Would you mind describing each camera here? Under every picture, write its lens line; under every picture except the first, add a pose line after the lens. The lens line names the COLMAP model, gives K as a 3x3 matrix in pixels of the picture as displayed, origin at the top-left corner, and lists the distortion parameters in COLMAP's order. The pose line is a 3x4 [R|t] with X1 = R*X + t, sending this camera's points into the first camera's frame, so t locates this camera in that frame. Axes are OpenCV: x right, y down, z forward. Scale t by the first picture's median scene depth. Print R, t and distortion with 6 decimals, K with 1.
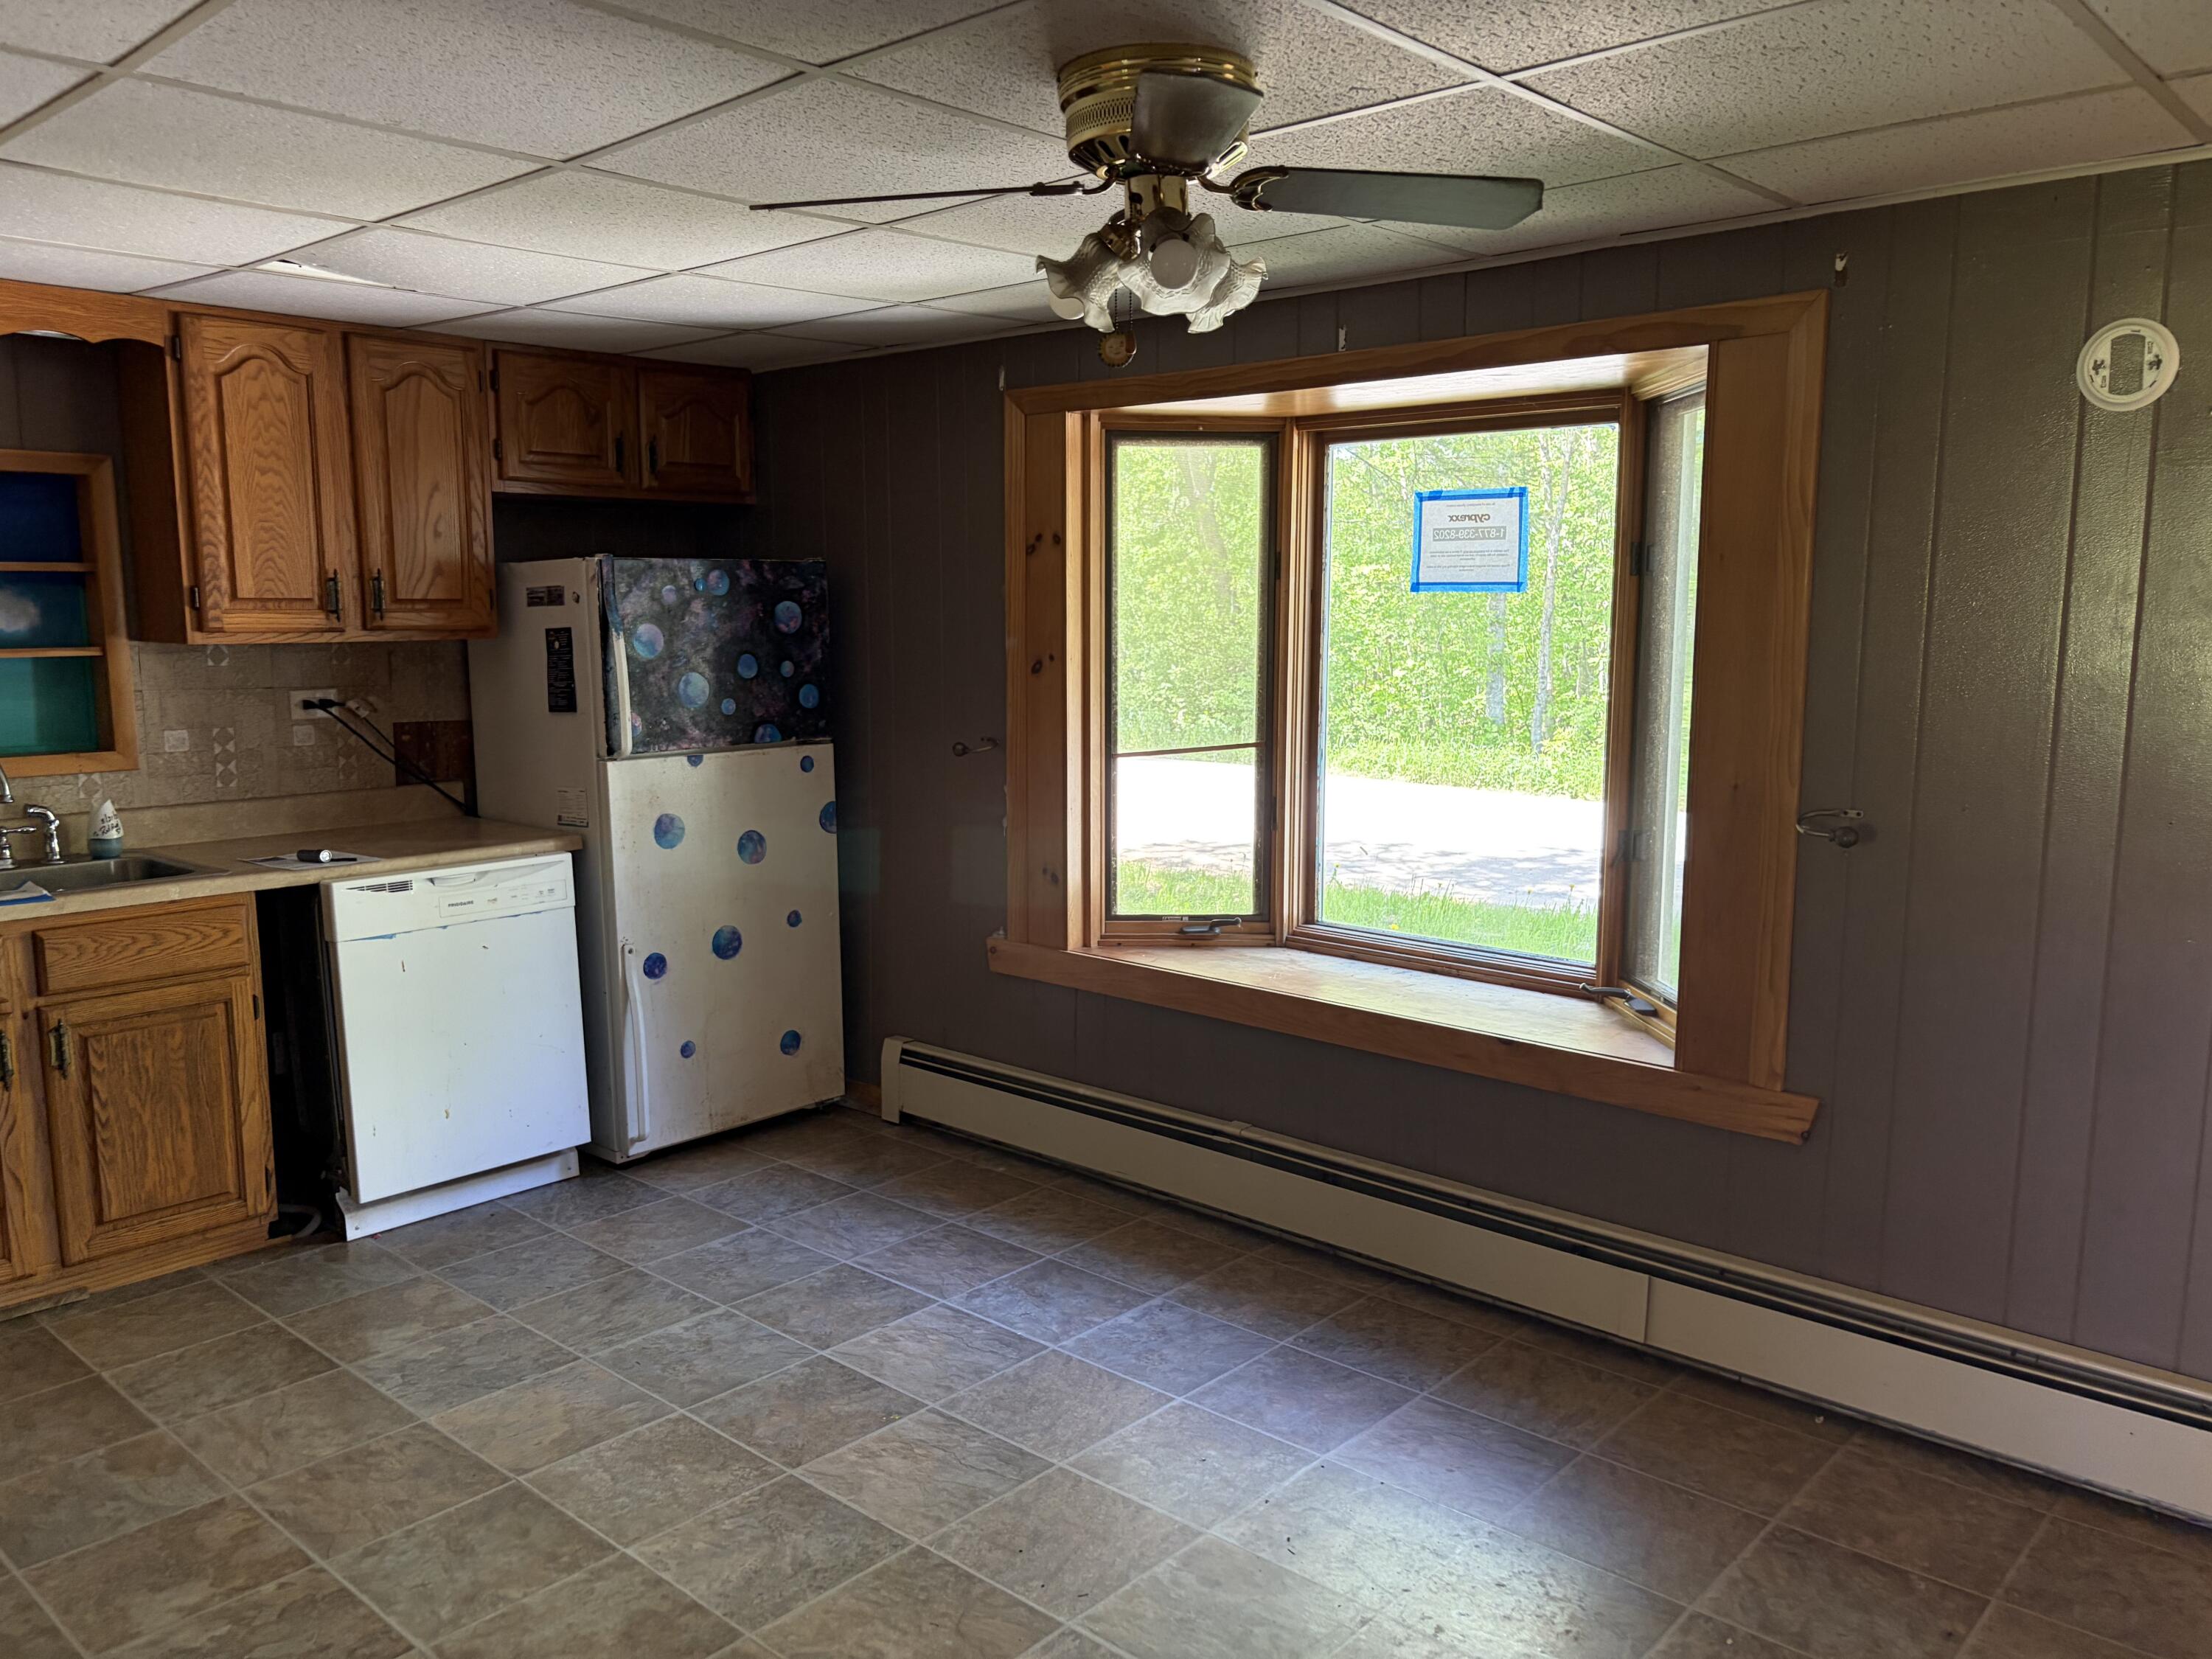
lens RADIAL K [[1690.1, 0, 1103.2], [0, 1690.1, 825.6], [0, 0, 1]] dist [0.056262, -0.047840]
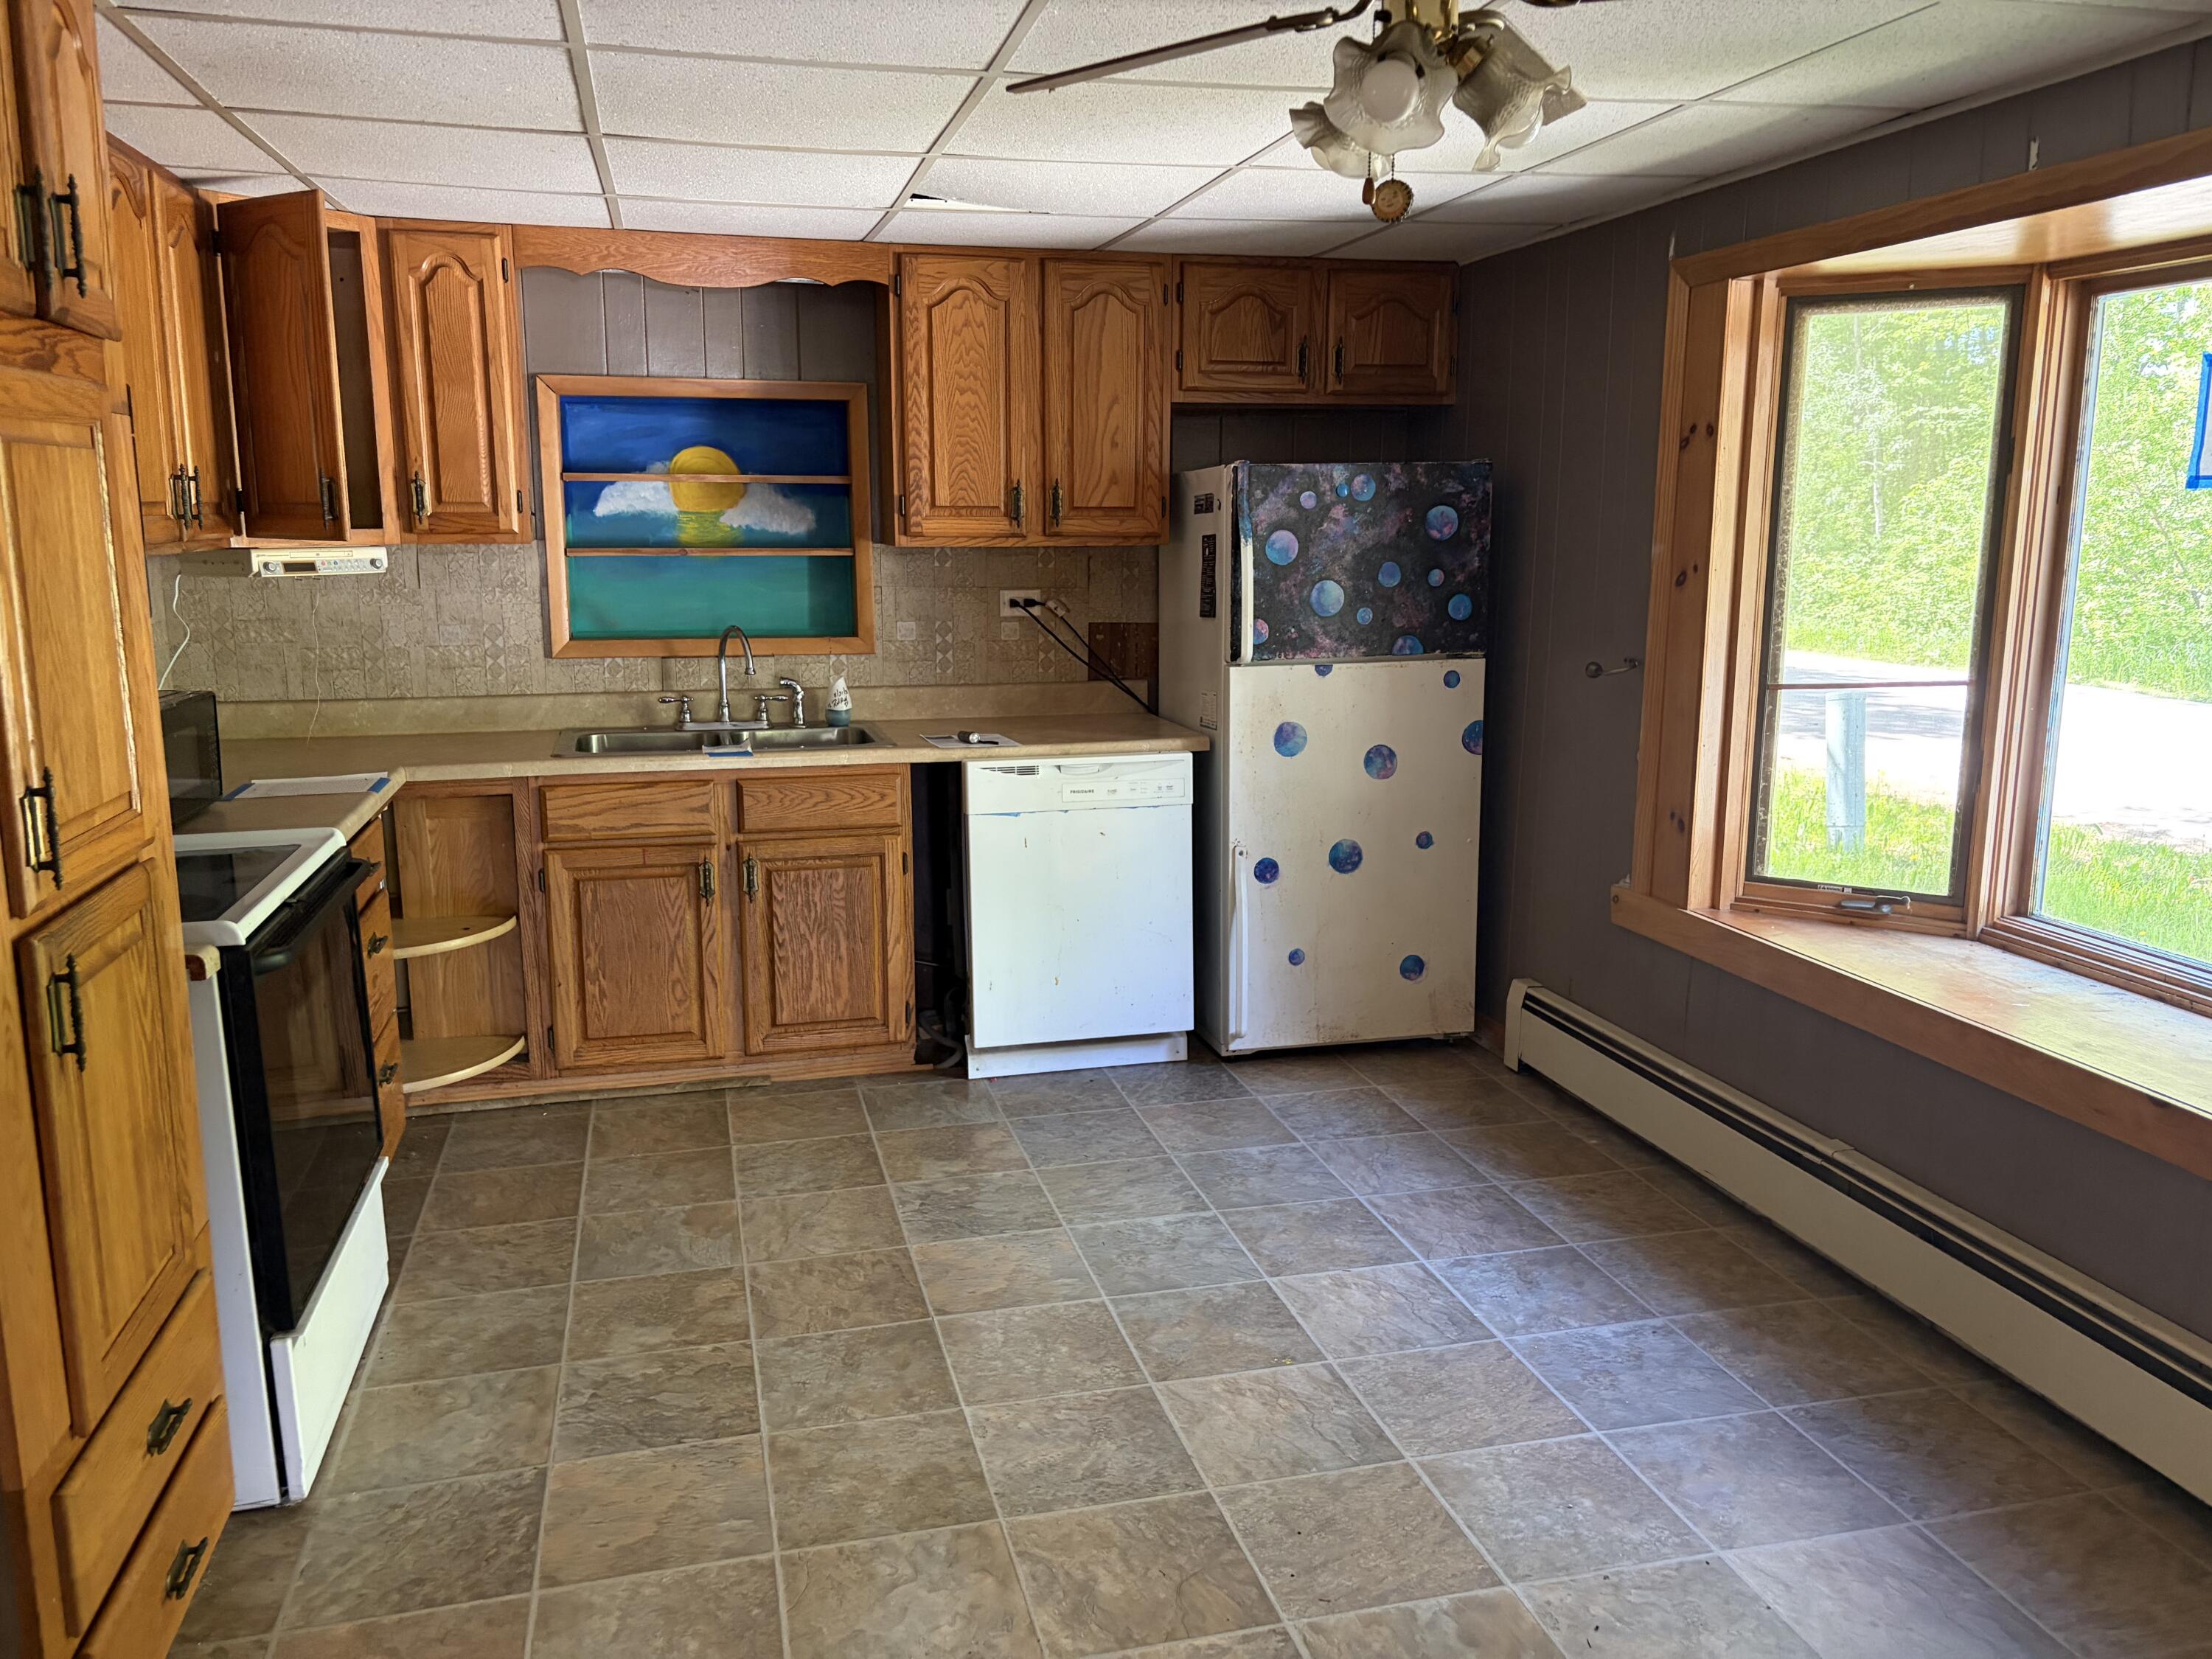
lens RADIAL K [[1690.1, 0, 1096.6], [0, 1690.1, 817.5], [0, 0, 1]] dist [0.056262, -0.047840]
pose [[0.833738, 0.099128, -0.543190, 0.211513], [-0.073694, 0.994929, 0.068455, -0.011410], [0.547221, -0.017043, 0.836815, 0.110219]]
